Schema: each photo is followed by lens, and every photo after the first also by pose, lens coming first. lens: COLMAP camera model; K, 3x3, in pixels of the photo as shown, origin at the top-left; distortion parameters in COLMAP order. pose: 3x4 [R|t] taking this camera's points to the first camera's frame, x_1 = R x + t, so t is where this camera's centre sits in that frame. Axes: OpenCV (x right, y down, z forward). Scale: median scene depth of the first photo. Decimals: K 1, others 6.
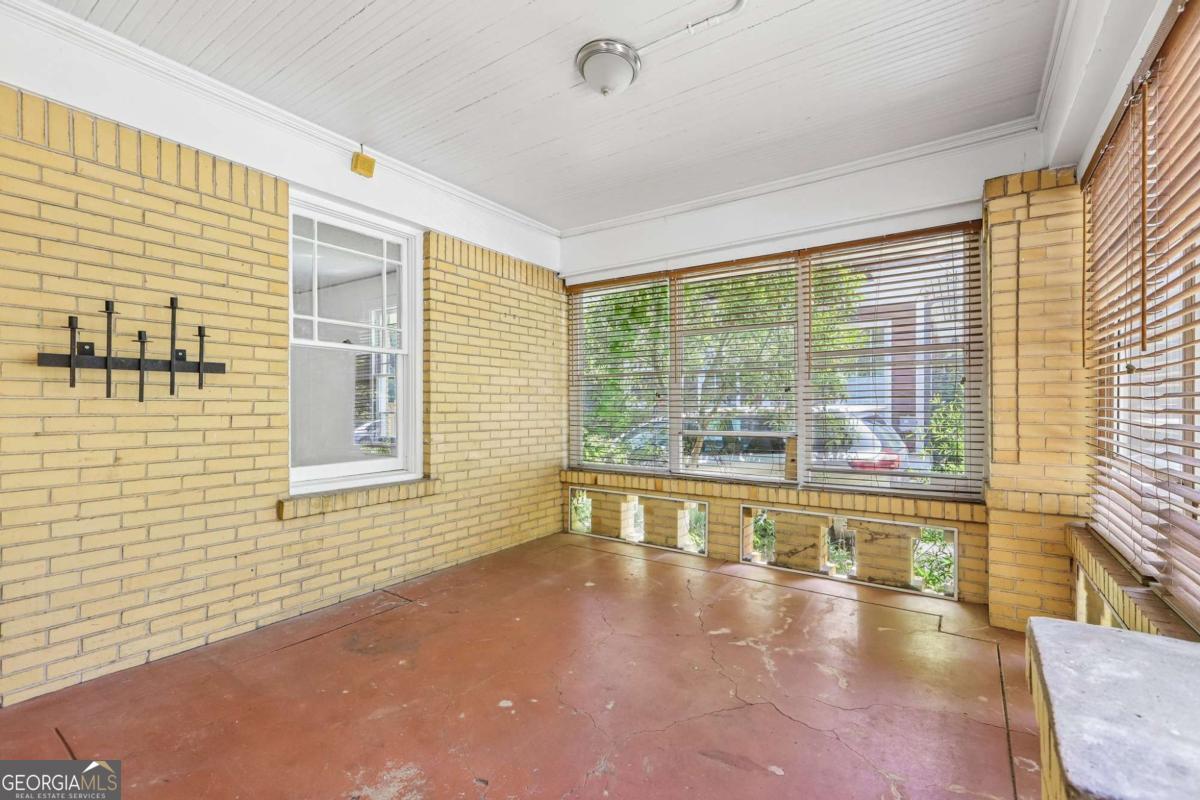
lens RADIAL K [[543.6, 0, 603.4], [0, 543.6, 405.3], [0, 0, 1]] dist [0.002335, 0.000705]
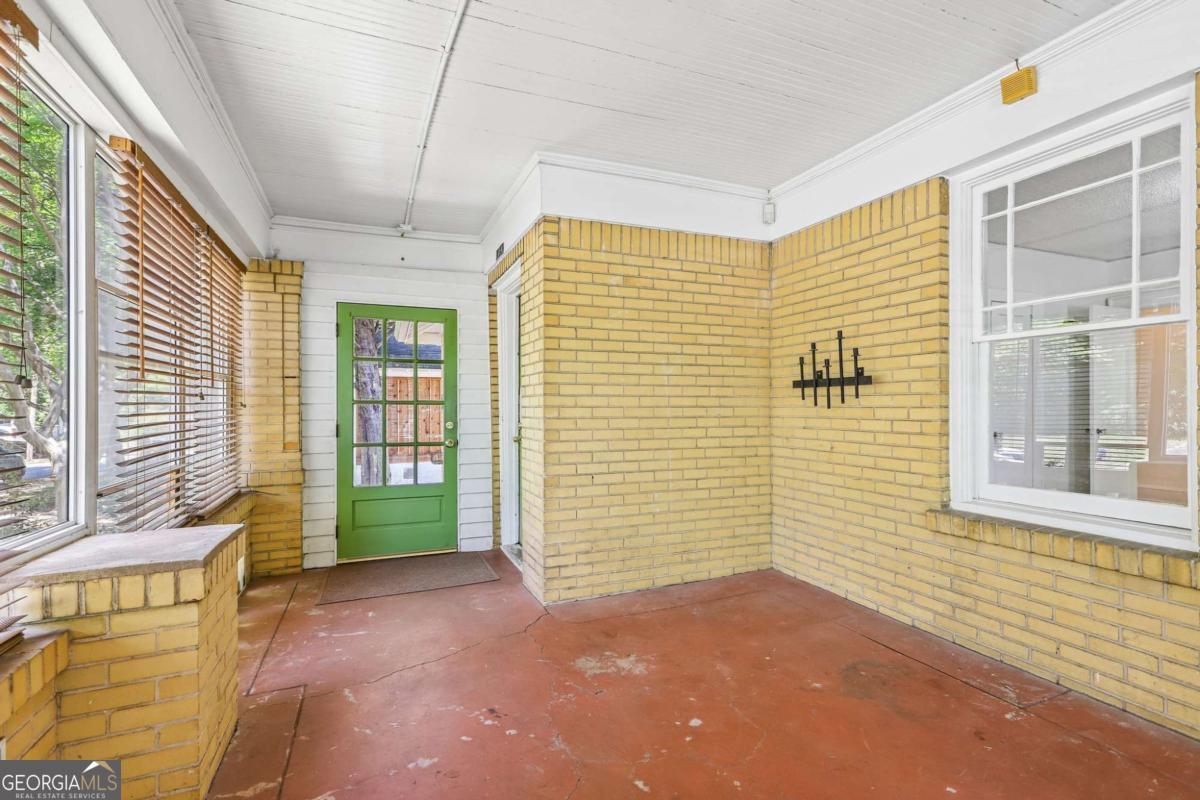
lens RADIAL K [[543.6, 0, 603.4], [0, 543.6, 405.3], [0, 0, 1]] dist [0.002335, 0.000705]
pose [[-0.547311, 0.002848, -0.836925, 0.621145], [0.005940, 0.999982, -0.000481, -0.017015], [0.836908, -0.005235, -0.547318, 1.199881]]
